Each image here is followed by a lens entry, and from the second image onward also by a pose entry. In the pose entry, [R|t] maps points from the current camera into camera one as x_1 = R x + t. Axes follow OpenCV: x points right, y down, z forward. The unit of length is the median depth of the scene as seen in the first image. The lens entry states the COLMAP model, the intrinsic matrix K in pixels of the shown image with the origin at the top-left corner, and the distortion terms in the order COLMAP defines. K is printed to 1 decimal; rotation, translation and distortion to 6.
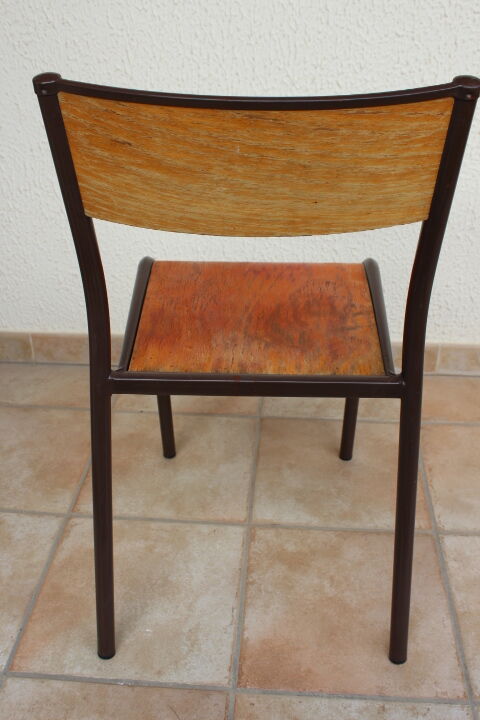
lens RADIAL K [[673.9, 0, 243.5], [0, 673.9, 359.1], [0, 0, 1]] dist [-0.143704, 0.126742]
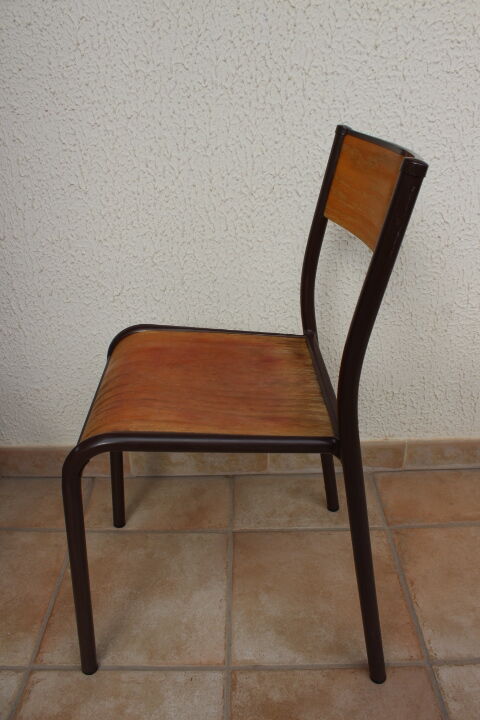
lens RADIAL K [[573.2, 0, 243.0], [0, 573.2, 363.9], [0, 0, 1]] dist [-0.165515, 0.124362]
pose [[0.996939, -0.042619, 0.065541, -0.003669], [0.048140, 0.995208, -0.085107, -0.100353], [-0.061600, 0.088002, 0.994214, 0.198417]]
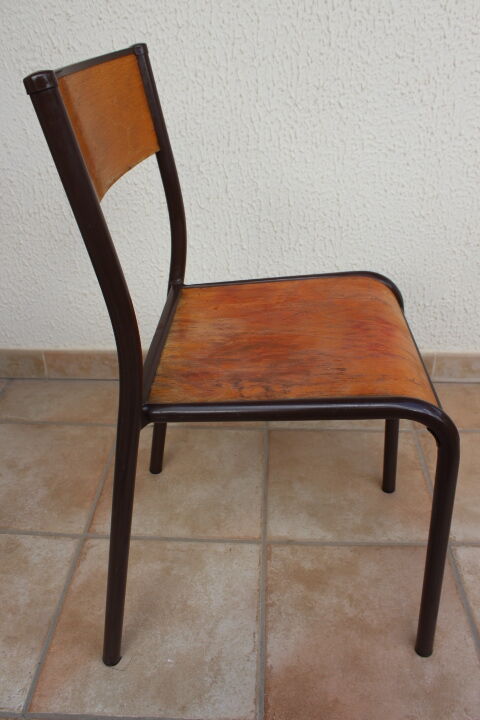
lens RADIAL K [[583.0, 0, 244.3], [0, 583.0, 358.8], [0, 0, 1]] dist [-0.164988, 0.122824]
pose [[0.999547, -0.020919, 0.021637, -0.033579], [0.020796, 0.999767, 0.005862, -0.033171], [-0.021755, -0.005409, 0.999749, 0.130698]]
